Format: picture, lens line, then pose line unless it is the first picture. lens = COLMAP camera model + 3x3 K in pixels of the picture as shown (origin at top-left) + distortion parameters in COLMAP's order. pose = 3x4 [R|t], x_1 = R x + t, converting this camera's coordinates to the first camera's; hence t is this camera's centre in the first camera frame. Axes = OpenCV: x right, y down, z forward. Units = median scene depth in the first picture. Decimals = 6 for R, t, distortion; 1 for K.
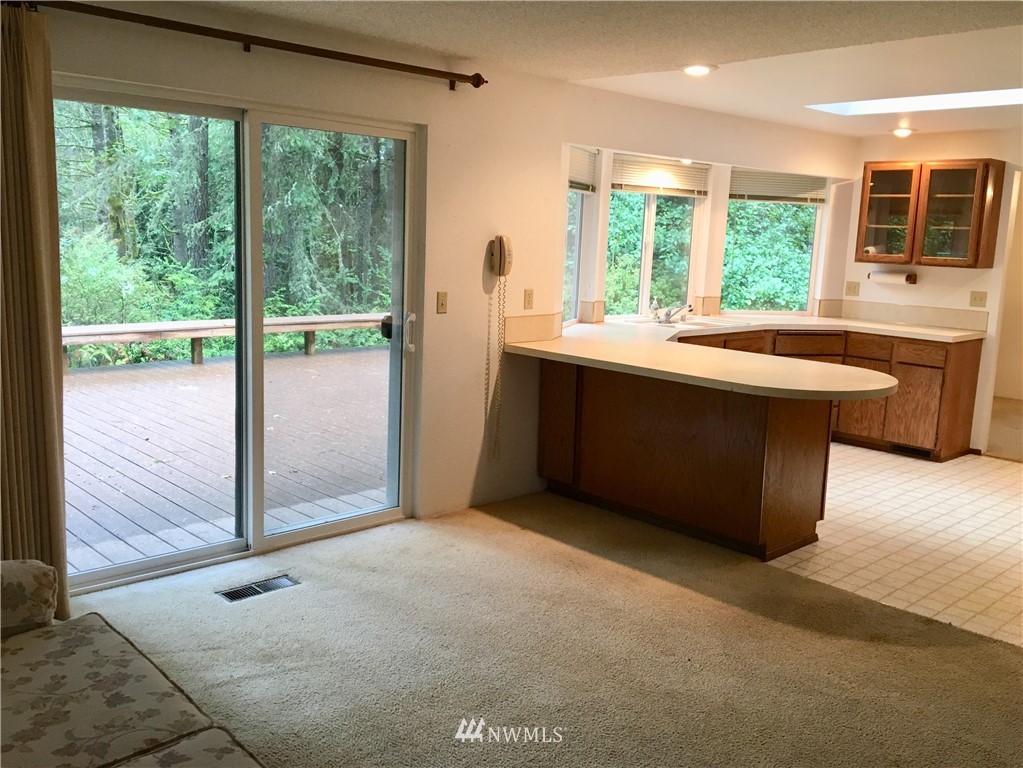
lens RADIAL K [[893.8, 0, 511.5], [0, 893.8, 384.0], [0, 0, 1]] dist [0.043662, -0.004301]
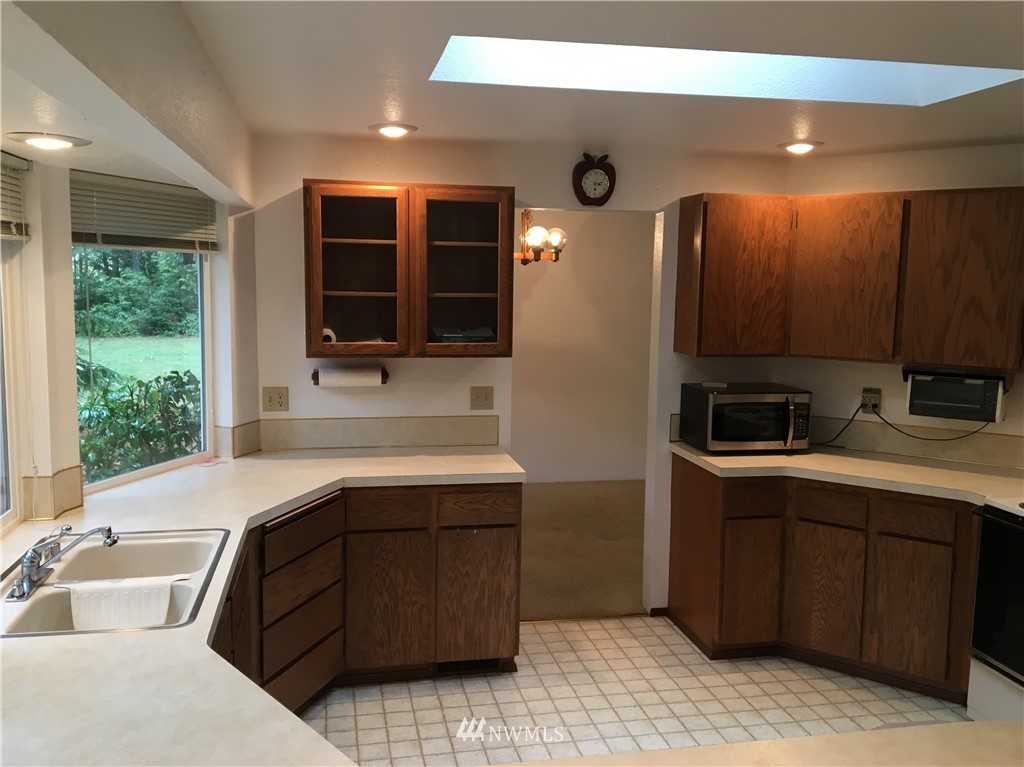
lens RADIAL K [[894.7, 0, 512.0], [0, 894.7, 383.5], [0, 0, 1]] dist [0.043662, -0.004301]
pose [[0.538431, -0.132445, 0.832196, -0.013691], [0.153522, 0.986461, 0.057668, -0.136088], [-0.828567, 0.096710, 0.551475, 0.608871]]
